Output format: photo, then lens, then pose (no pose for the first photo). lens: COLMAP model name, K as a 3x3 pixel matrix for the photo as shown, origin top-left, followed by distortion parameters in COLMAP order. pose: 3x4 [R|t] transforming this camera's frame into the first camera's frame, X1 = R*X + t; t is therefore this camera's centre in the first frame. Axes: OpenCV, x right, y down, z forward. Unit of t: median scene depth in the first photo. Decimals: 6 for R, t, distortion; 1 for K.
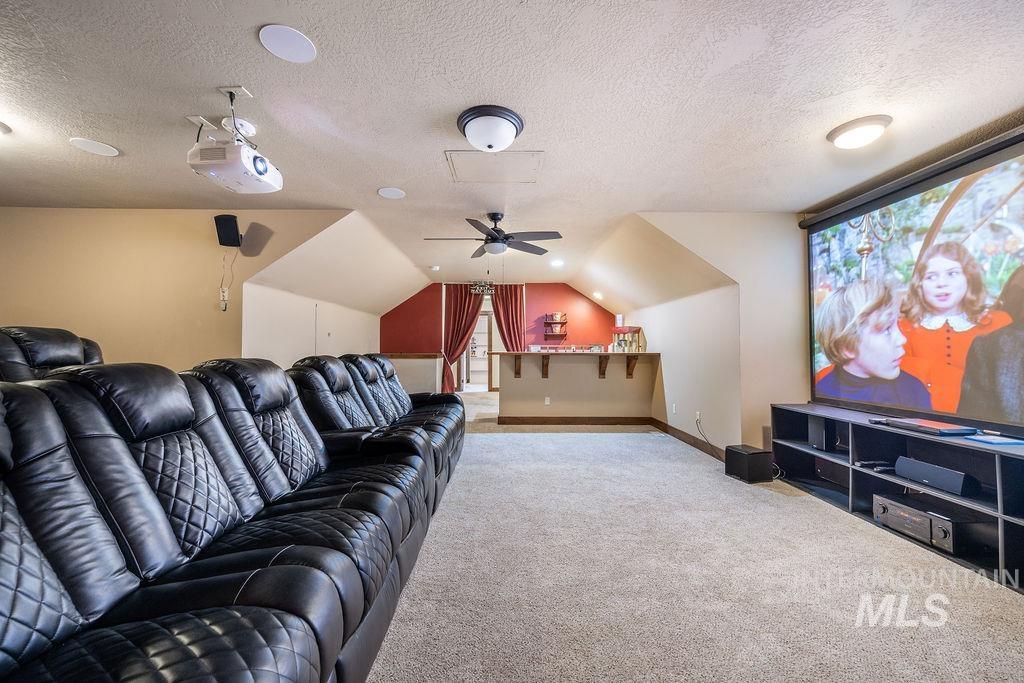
lens RADIAL K [[404.3, 0, 508.9], [0, 404.3, 338.9], [0, 0, 1]] dist [-0.007018, 0.001234]
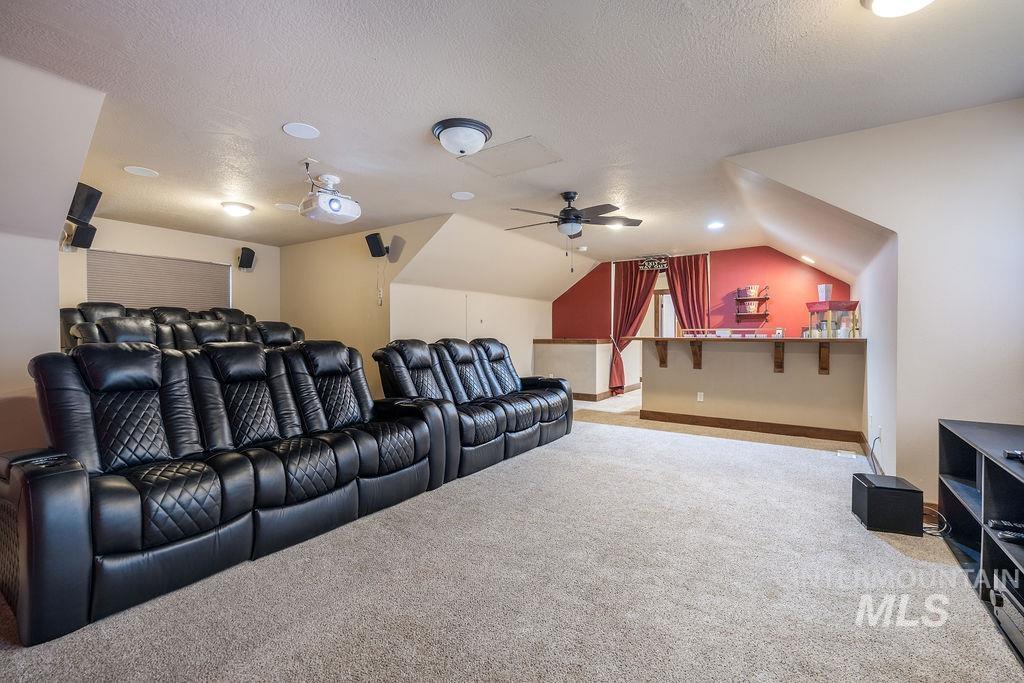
lens RADIAL K [[444.6, 0, 478.2], [0, 444.6, 338.6], [0, 0, 1]] dist [-0.002980, -0.002479]
pose [[0.803364, 0.002128, -0.595485, 0.273514], [0.018170, 0.999440, 0.028084, 0.001889], [0.595211, -0.033381, 0.802876, 0.010055]]
